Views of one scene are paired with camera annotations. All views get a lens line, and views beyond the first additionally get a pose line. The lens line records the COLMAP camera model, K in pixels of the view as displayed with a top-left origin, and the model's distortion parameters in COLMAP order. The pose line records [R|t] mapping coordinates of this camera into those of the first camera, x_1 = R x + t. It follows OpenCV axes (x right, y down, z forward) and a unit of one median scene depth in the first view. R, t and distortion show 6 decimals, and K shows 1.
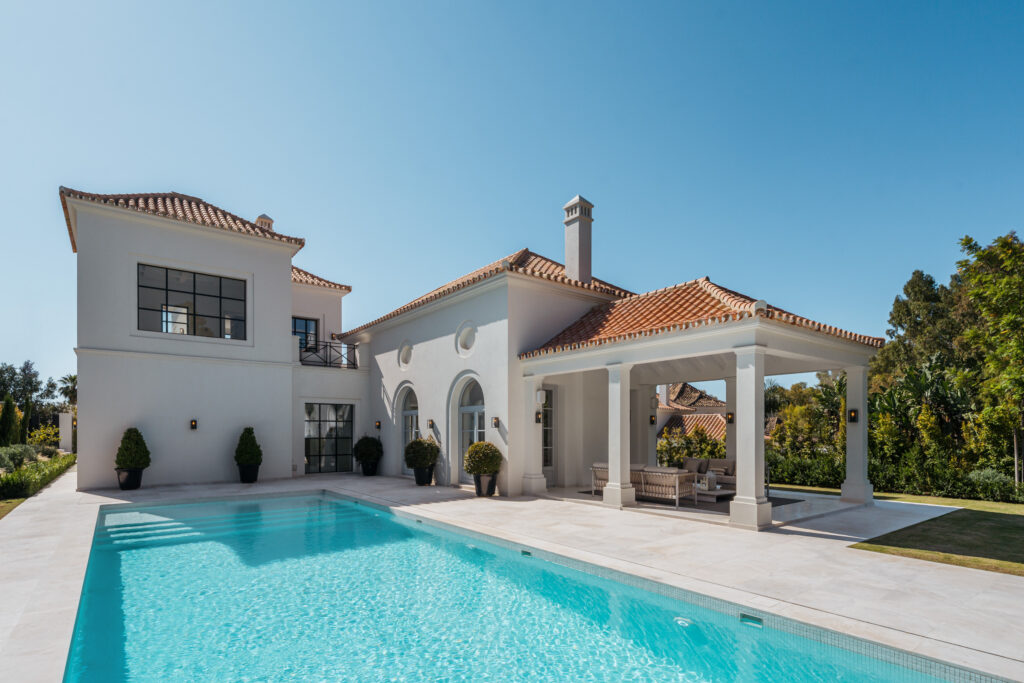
lens RADIAL K [[503.7, 0, 491.4], [0, 503.7, 434.2], [0, 0, 1]] dist [-0.024786, 0.003185]
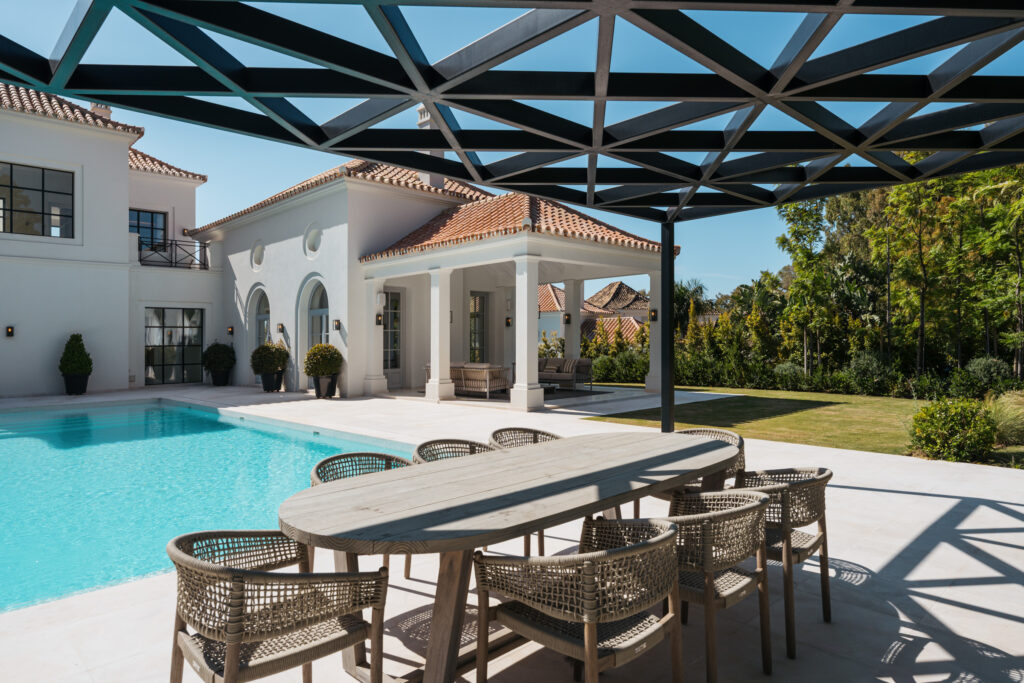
lens RADIAL K [[625.0, 0, 513.7], [0, 625.0, 332.4], [0, 0, 1]] dist [-0.016141, -0.003475]
pose [[0.990266, -0.010704, 0.138779, 0.157409], [0.013666, 0.999698, -0.020410, 0.018520], [-0.138519, 0.022108, 0.990113, -0.241888]]
